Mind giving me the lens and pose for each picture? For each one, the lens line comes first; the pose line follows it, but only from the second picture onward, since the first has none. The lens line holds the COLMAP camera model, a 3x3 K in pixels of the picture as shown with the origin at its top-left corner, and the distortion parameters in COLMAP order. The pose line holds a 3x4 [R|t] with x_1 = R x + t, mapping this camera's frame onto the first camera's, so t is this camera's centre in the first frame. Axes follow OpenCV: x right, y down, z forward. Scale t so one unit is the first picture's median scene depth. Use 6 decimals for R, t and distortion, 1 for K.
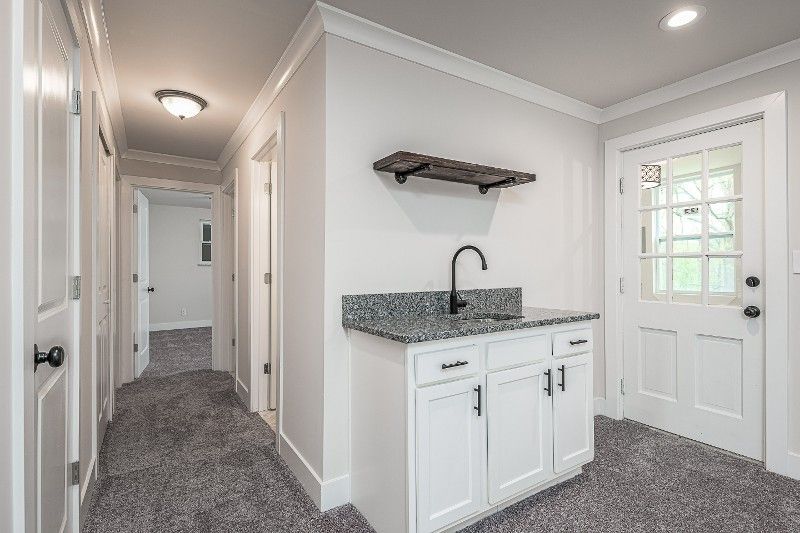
lens RADIAL K [[391.7, 0, 399.3], [0, 391.7, 269.5], [0, 0, 1]] dist [0.001267, 0.000011]
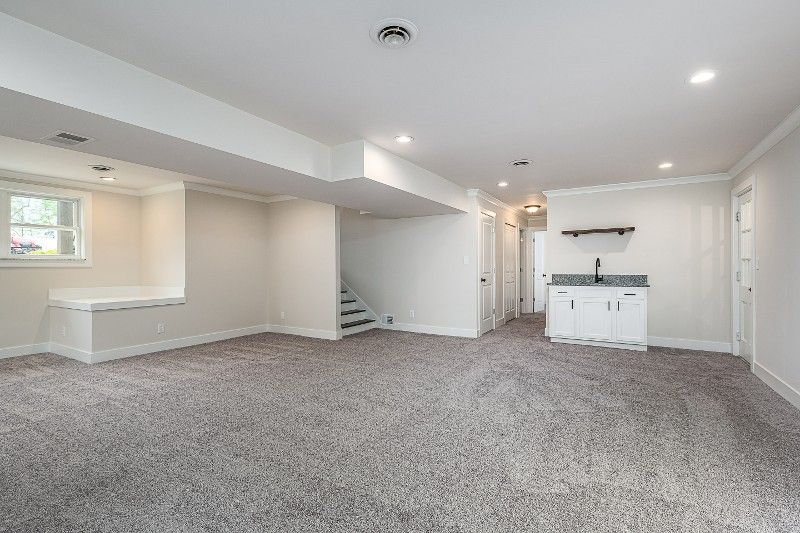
lens RADIAL K [[391.7, 0, 399.1], [0, 391.7, 266.1], [0, 0, 1]] dist [0.001267, 0.000011]
pose [[0.455155, 0.002716, -0.890408, 1.959565], [0.006998, 0.999954, 0.006627, -0.030434], [0.890385, -0.009248, 0.455115, -1.491309]]
